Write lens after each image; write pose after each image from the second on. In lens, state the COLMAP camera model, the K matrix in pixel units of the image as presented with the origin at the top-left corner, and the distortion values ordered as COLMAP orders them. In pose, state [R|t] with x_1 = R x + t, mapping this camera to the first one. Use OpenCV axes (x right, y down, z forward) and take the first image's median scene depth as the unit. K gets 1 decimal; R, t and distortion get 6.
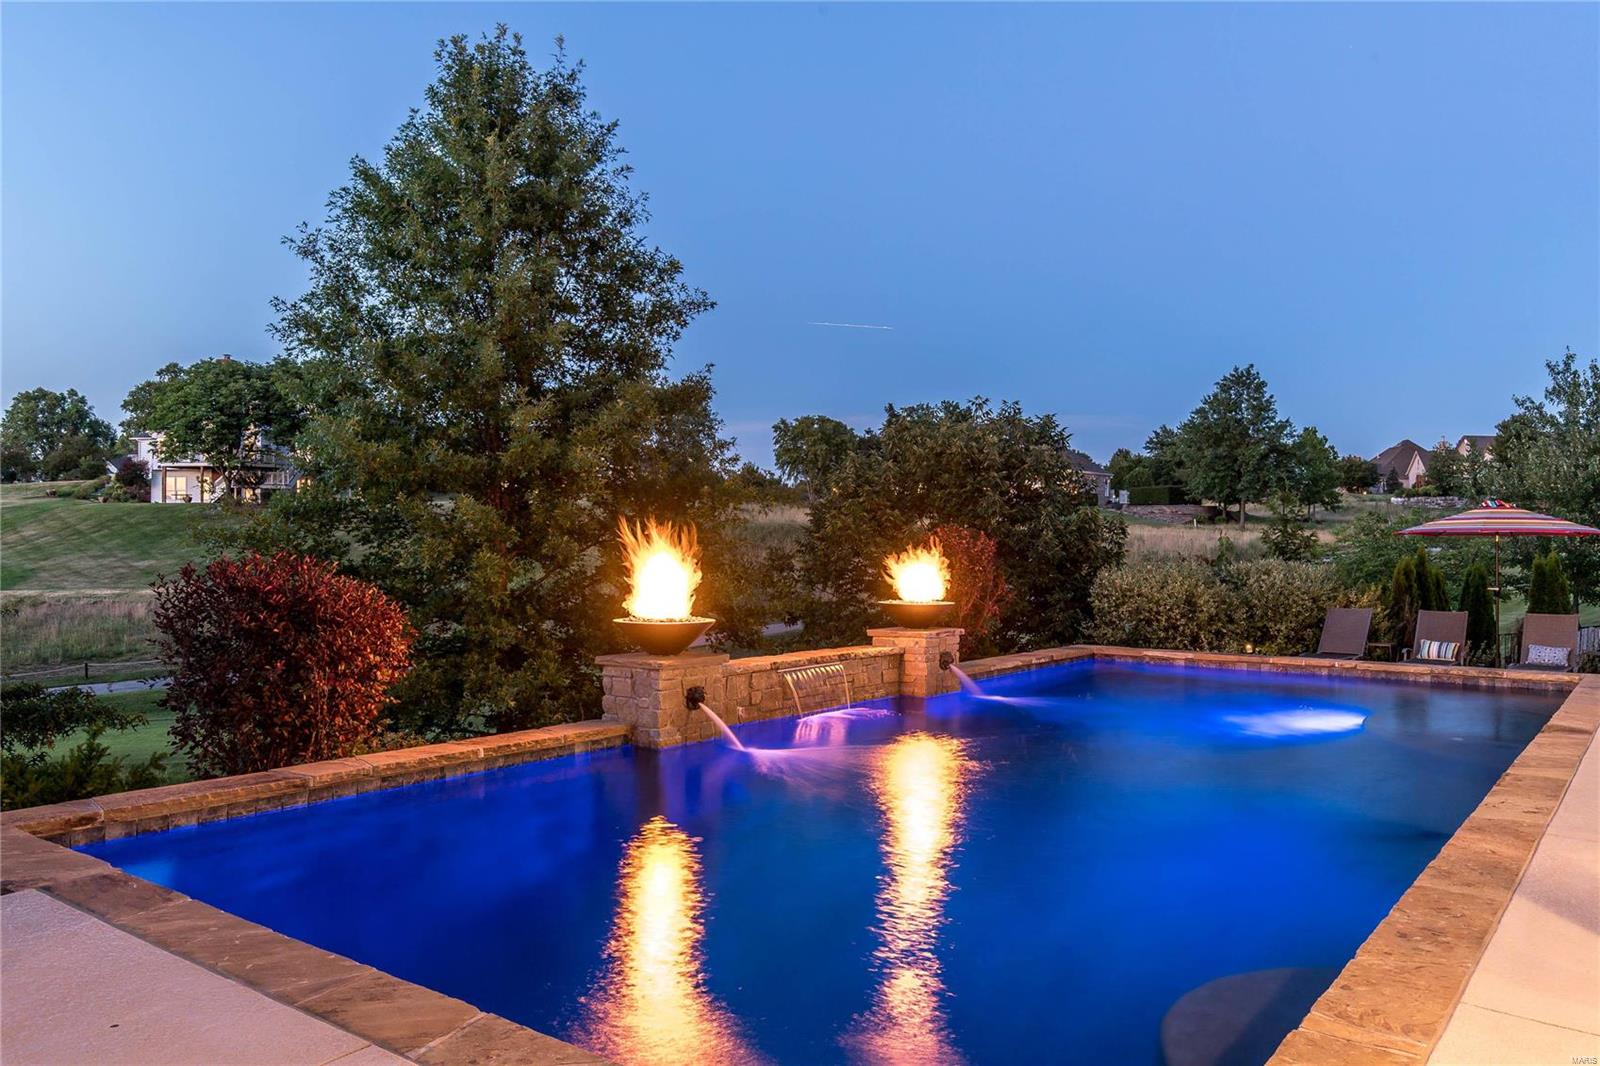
lens RADIAL K [[1158.1, 0, 798.7], [0, 1158.1, 548.2], [0, 0, 1]] dist [0.006383, 0.002745]
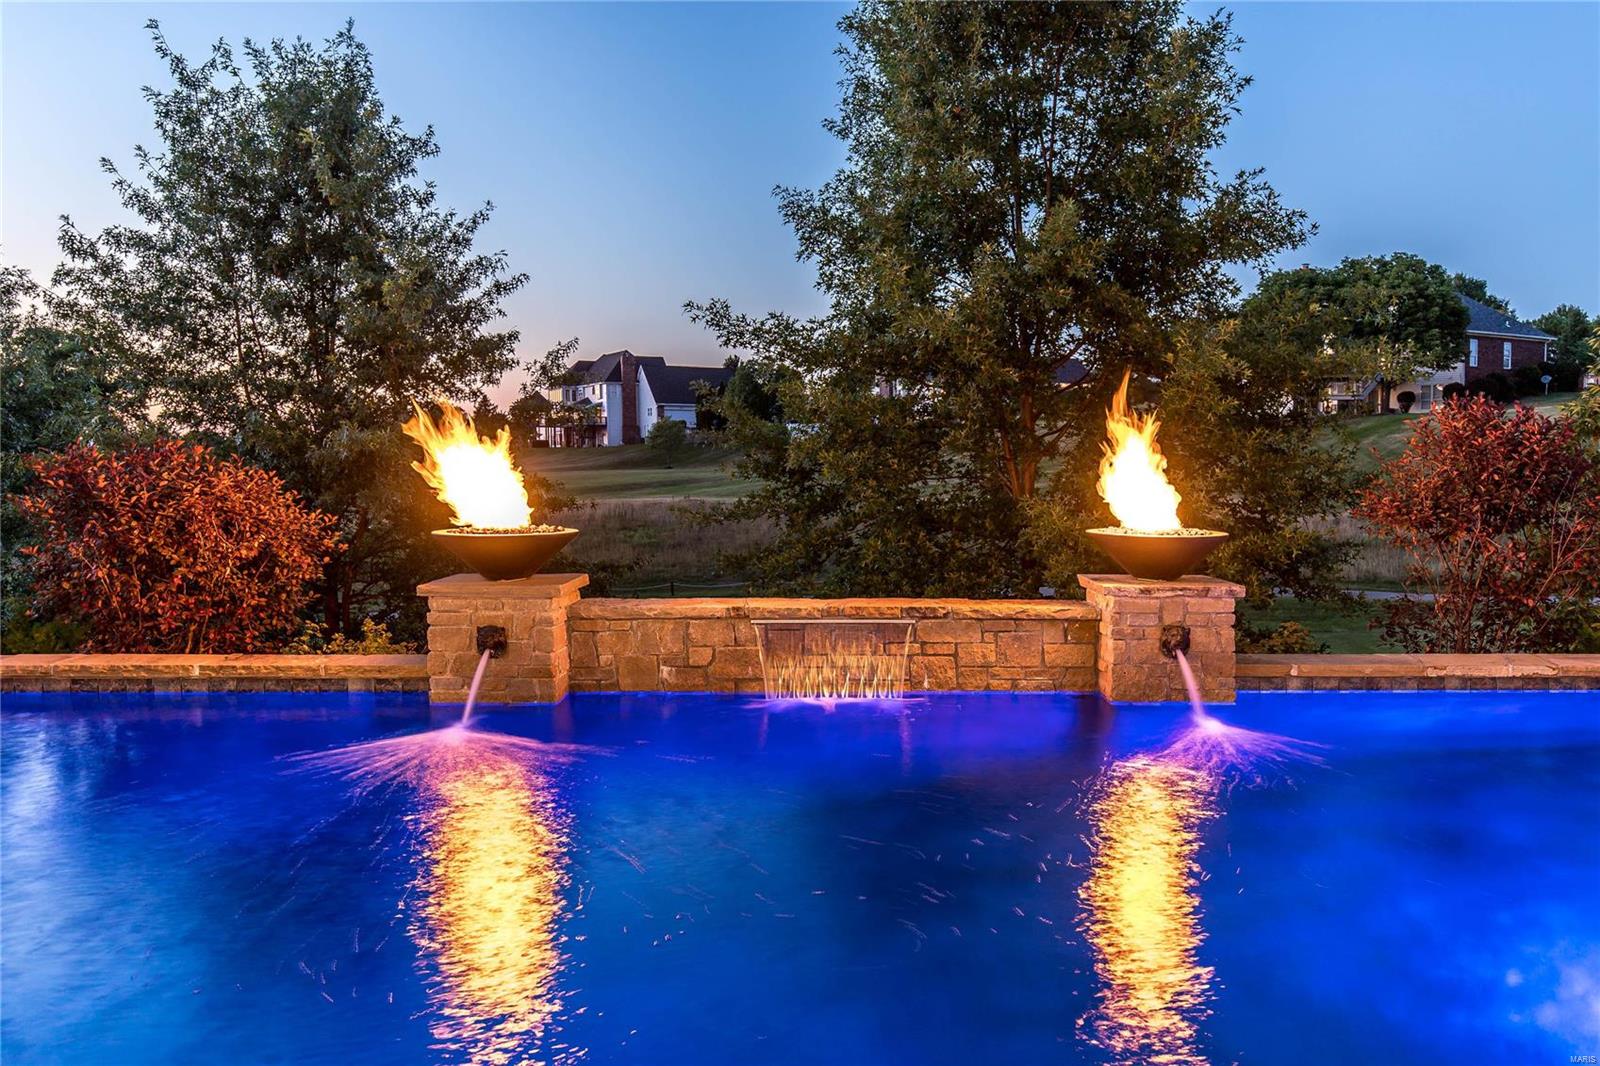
lens RADIAL K [[1200.3, 0, 862.4], [0, 1200.3, 528.8], [0, 0, 1]] dist [0.001173, -0.000658]
pose [[0.634431, 0.044767, -0.771682, 0.327350], [-0.003733, 0.998487, 0.054855, 0.009448], [0.772971, -0.031921, 0.633638, 0.371253]]
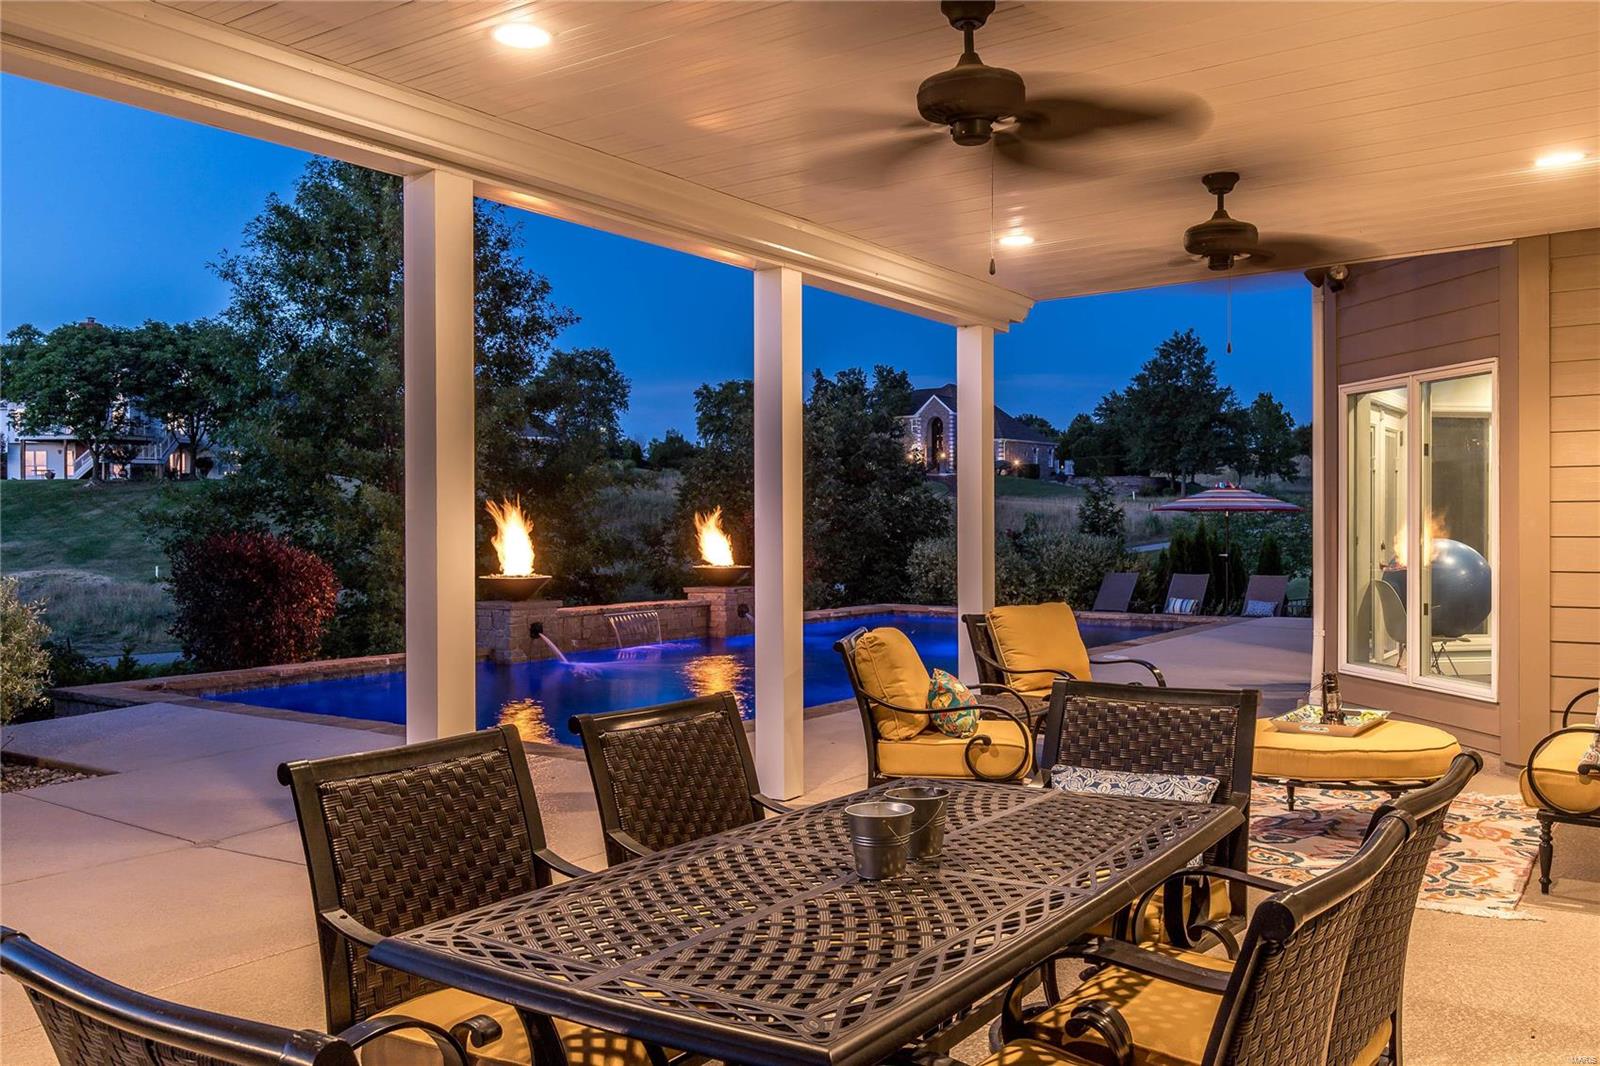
lens RADIAL K [[1294.7, 0, 800.0], [0, 1294.7, 533.0], [0, 0, 1]] dist [0.010009, 0.002891]
pose [[0.998656, -0.006313, 0.051449, 0.081638], [0.005956, 0.999957, 0.007090, -0.000618], [-0.051491, -0.006774, 0.998650, -0.328438]]
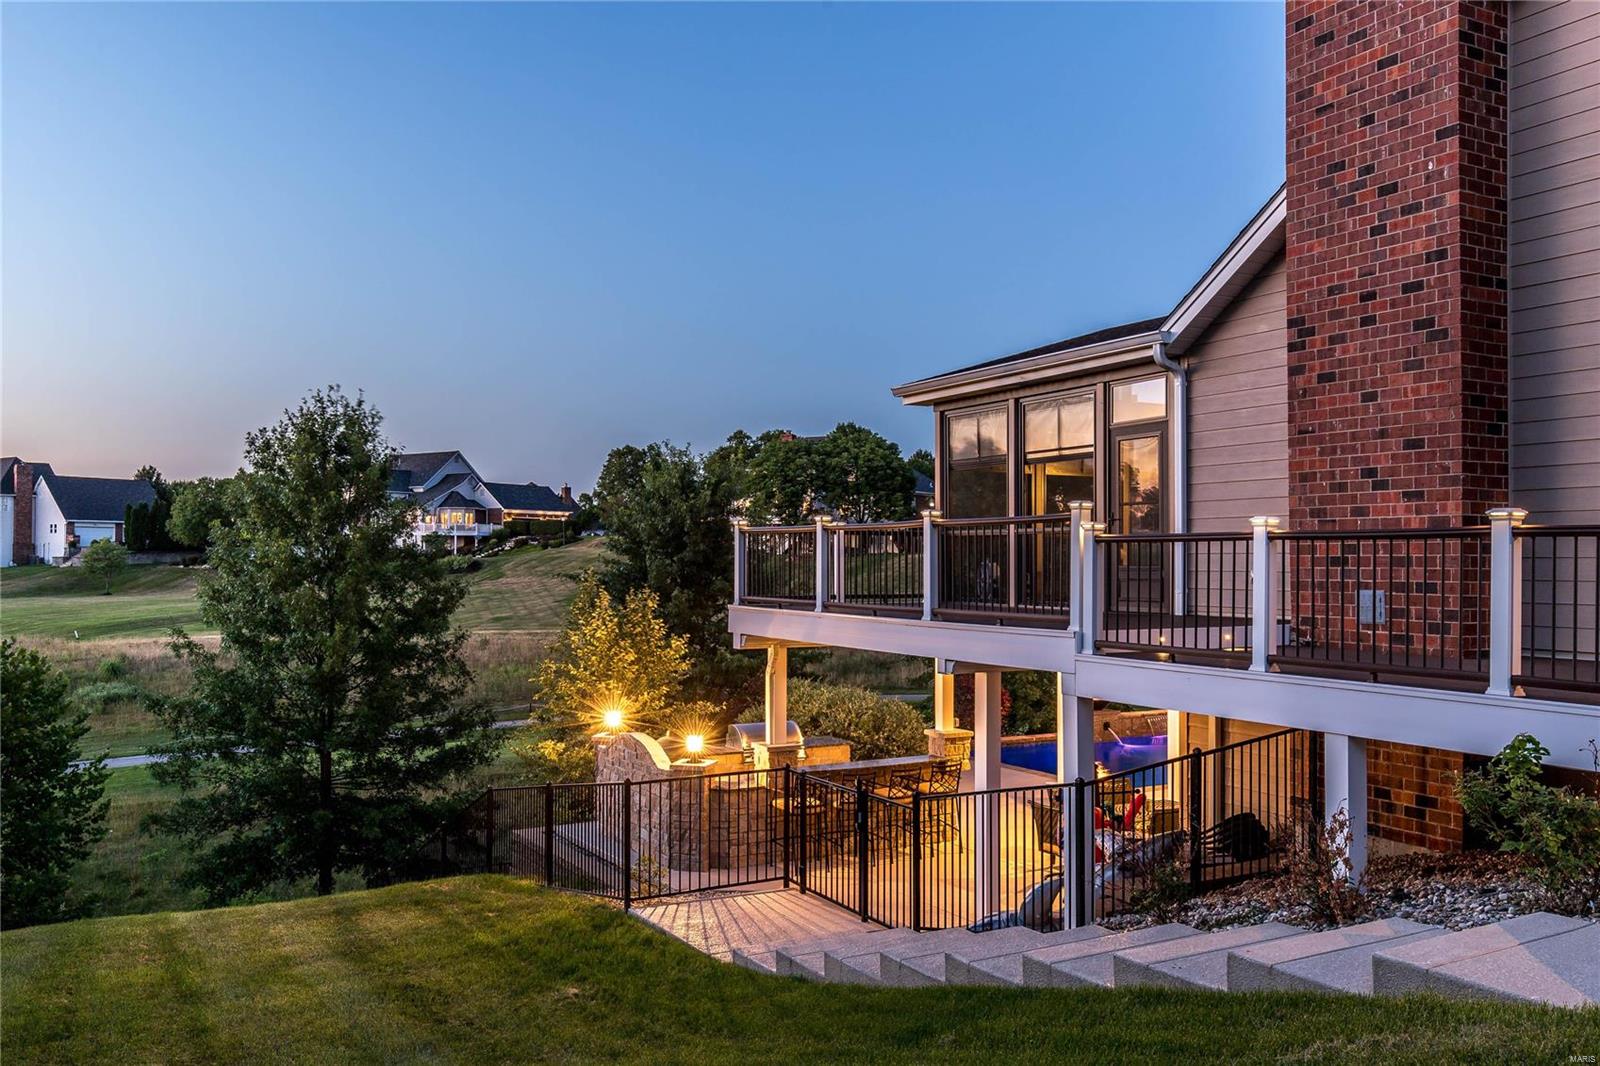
lens RADIAL K [[1266.0, 0, 800.0], [0, 1266.0, 533.0], [0, 0, 1]] dist [0.038199, -0.000147]
pose [[0.917395, -0.009517, -0.397863, 0.247244], [-0.000861, 0.999664, -0.025898, -0.140541], [0.397976, 0.024101, 0.917079, -1.161340]]
